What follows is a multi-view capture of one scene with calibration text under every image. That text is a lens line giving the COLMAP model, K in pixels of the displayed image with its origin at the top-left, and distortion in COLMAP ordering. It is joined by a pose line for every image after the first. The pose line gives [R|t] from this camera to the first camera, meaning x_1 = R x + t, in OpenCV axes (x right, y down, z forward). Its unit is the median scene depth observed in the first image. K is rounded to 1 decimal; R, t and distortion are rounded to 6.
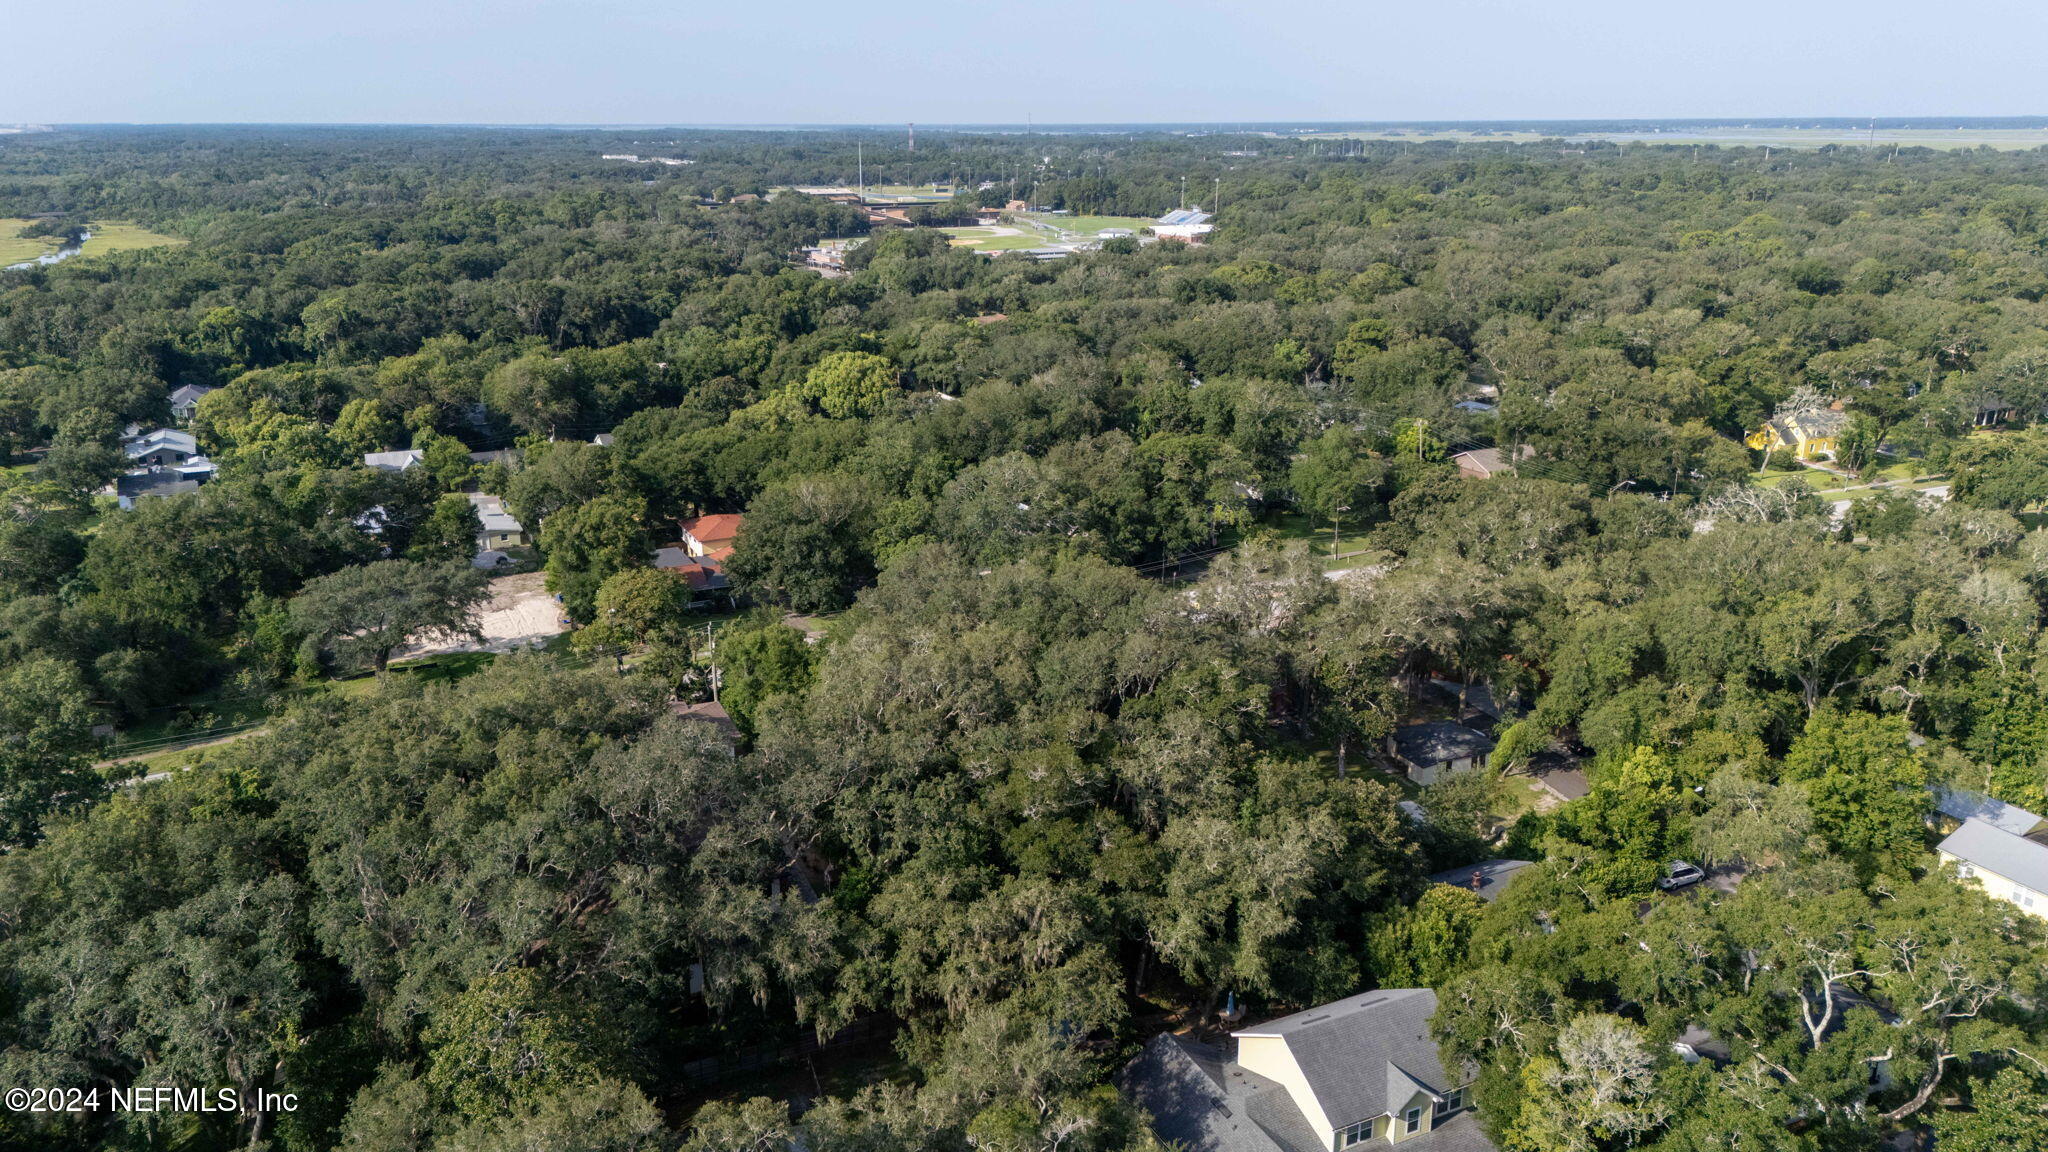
lens RADIAL K [[1501.9, 0, 1033.8], [0, 1501.9, 598.1], [0, 0, 1]] dist [0.068992, -0.074966]
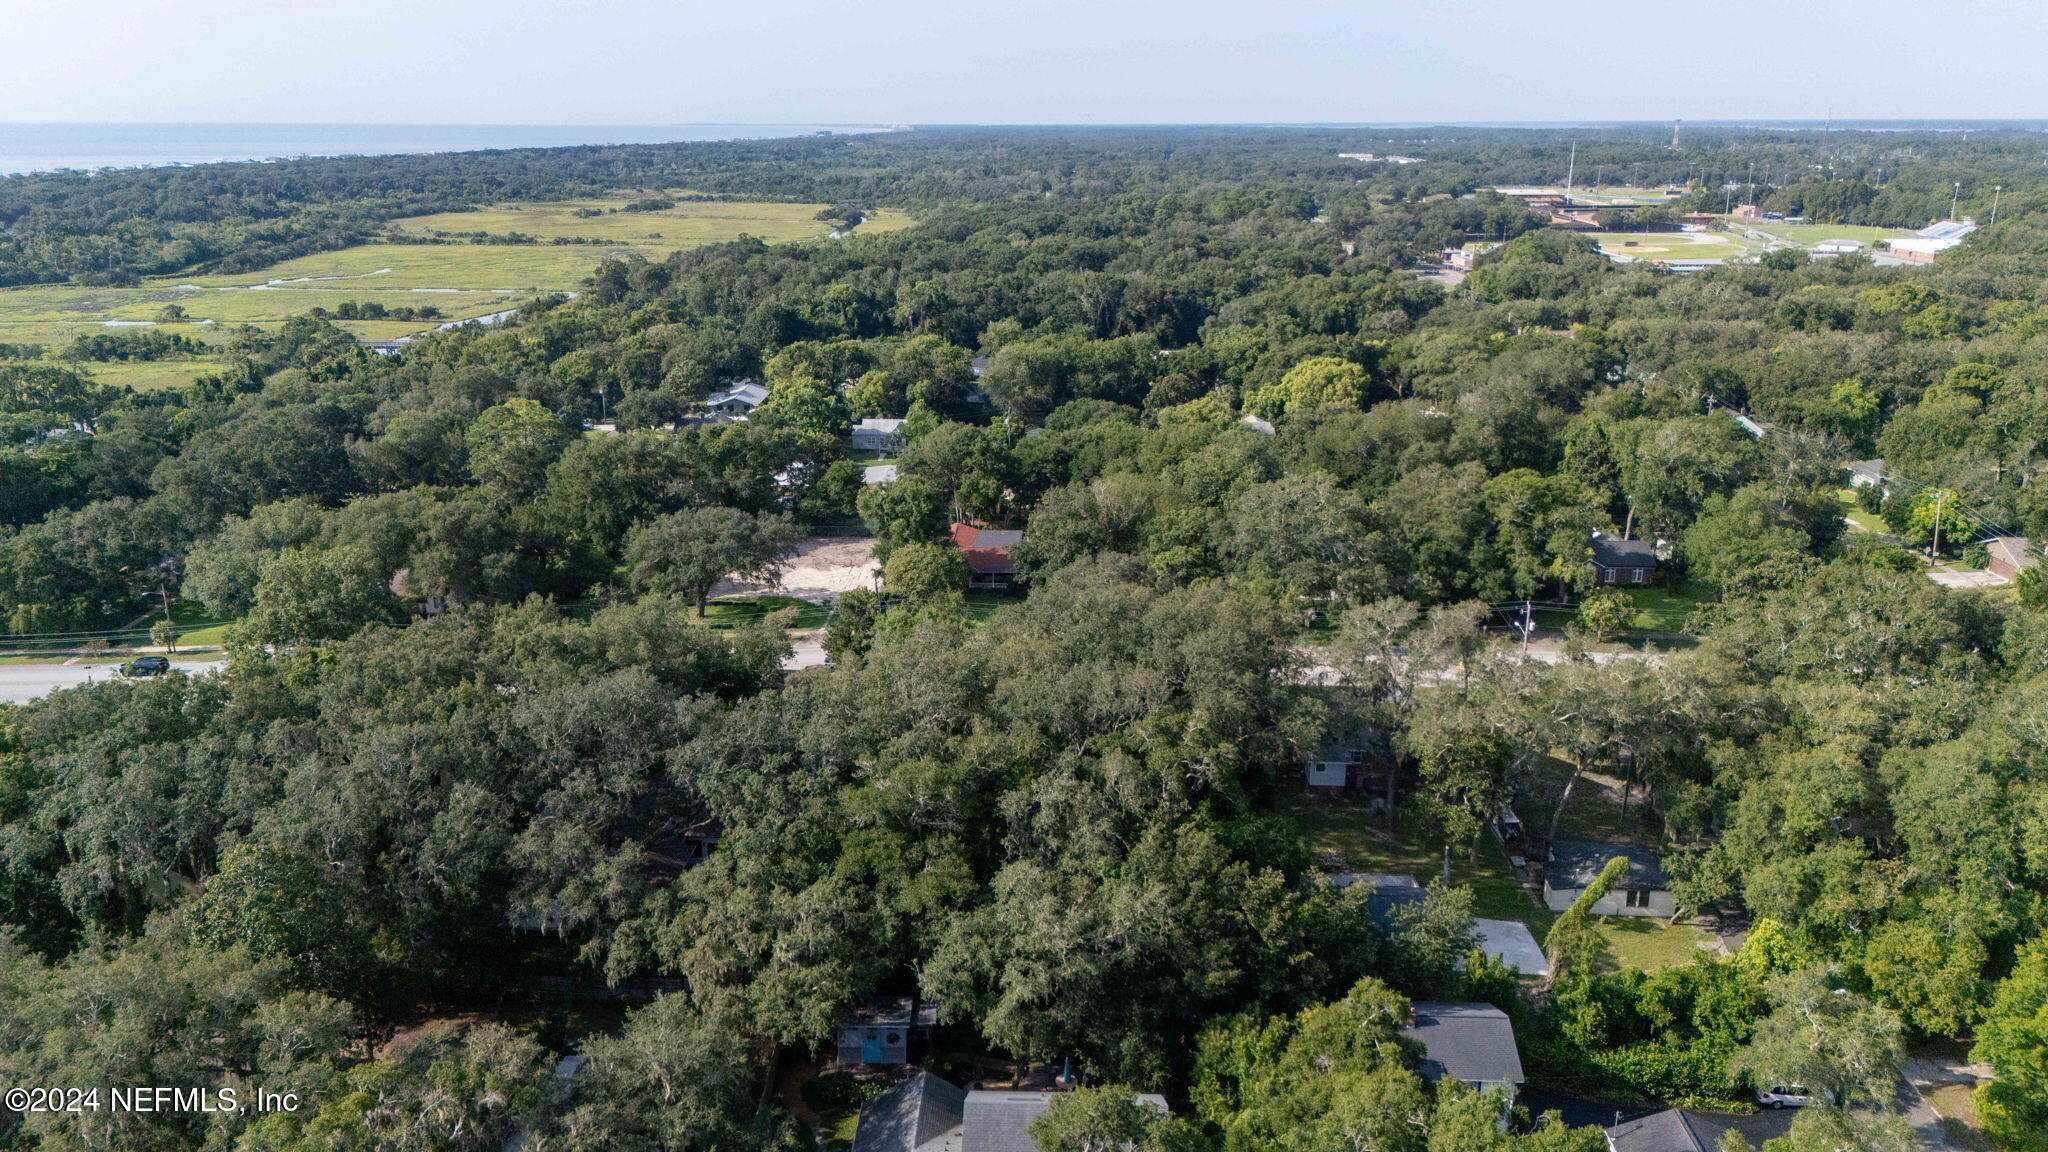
lens RADIAL K [[1501.9, 0, 1010.5], [0, 1501.9, 591.4], [0, 0, 1]] dist [0.068992, -0.074966]
pose [[0.882448, 0.141728, -0.448552, 0.144863], [-0.143067, 0.989224, 0.031104, -0.014760], [0.448127, 0.036725, 0.893215, 0.042190]]
